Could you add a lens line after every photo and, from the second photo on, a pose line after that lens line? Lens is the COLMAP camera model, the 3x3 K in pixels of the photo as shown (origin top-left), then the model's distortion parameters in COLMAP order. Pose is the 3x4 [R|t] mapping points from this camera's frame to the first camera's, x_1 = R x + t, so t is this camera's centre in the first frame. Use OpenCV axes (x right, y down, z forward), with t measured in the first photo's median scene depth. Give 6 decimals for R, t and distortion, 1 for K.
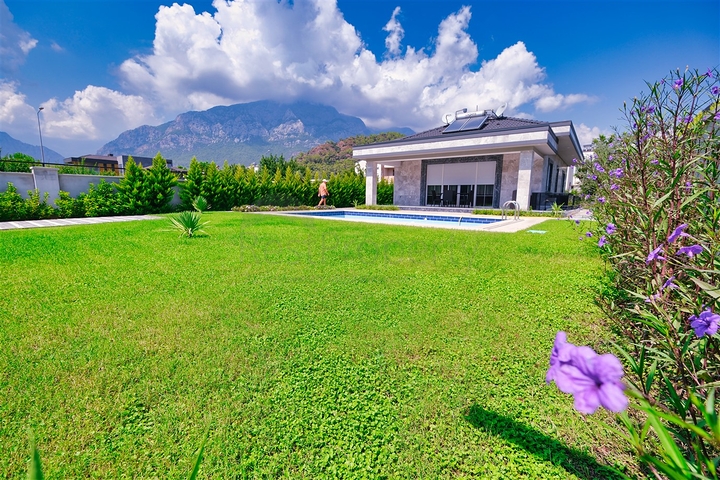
lens RADIAL K [[310.9, 0, 359.1], [0, 310.9, 240.7], [0, 0, 1]] dist [0.002568, 0.000127]
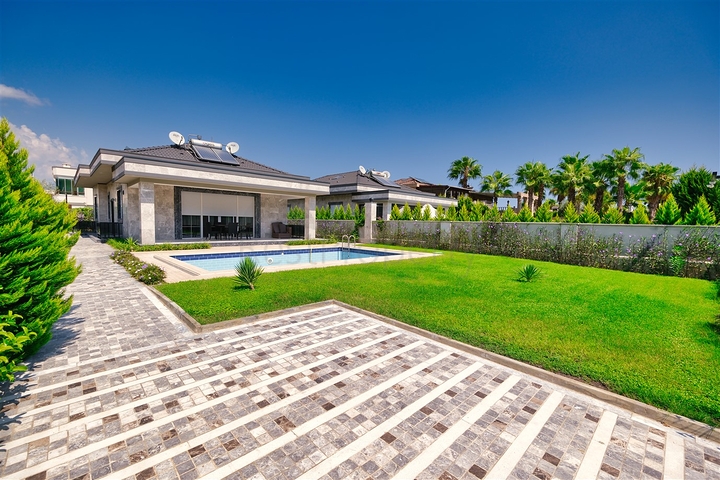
lens RADIAL K [[310.9, 0, 361.6], [0, 310.9, 240.4], [0, 0, 1]] dist [0.002568, 0.000127]
pose [[0.144717, -0.070060, 0.986990, -0.580869], [0.119085, 0.991473, 0.052917, -0.099975], [-0.982281, 0.109878, 0.151826, 0.409846]]
